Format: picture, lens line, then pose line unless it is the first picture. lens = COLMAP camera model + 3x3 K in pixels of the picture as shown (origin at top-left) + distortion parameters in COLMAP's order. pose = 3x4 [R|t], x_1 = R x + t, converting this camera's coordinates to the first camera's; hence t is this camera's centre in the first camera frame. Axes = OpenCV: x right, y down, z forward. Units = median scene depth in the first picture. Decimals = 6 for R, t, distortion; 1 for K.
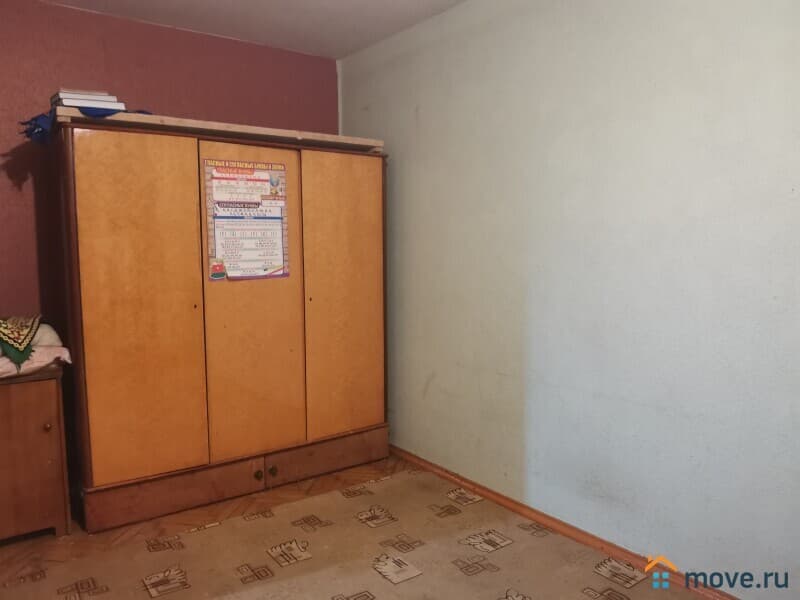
lens RADIAL K [[605.4, 0, 397.1], [0, 605.4, 303.5], [0, 0, 1]] dist [-0.044347, -0.001734]
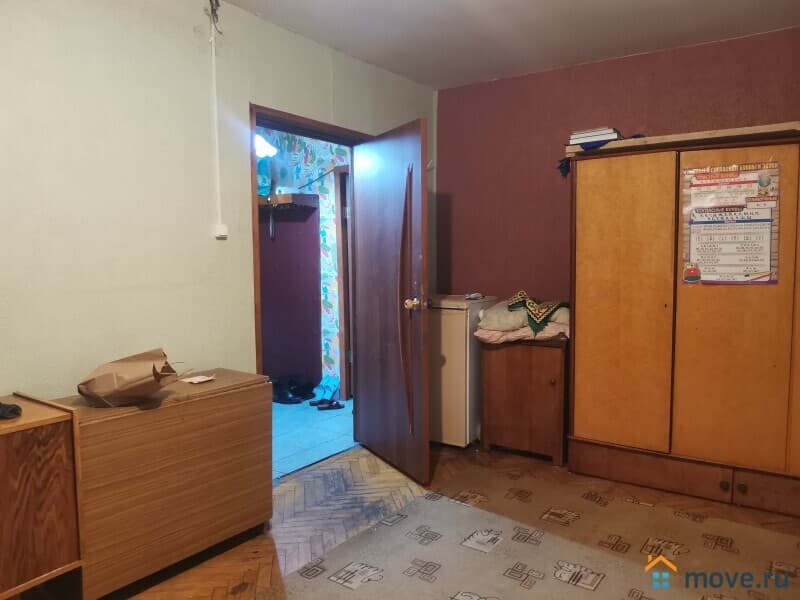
lens RADIAL K [[605.4, 0, 397.1], [0, 605.4, 303.5], [0, 0, 1]] dist [-0.044347, -0.001734]
pose [[0.293332, 0.084579, -0.952262, 0.540573], [-0.084096, 0.994500, 0.062426, -0.025076], [0.952305, 0.061770, 0.298831, 0.204550]]
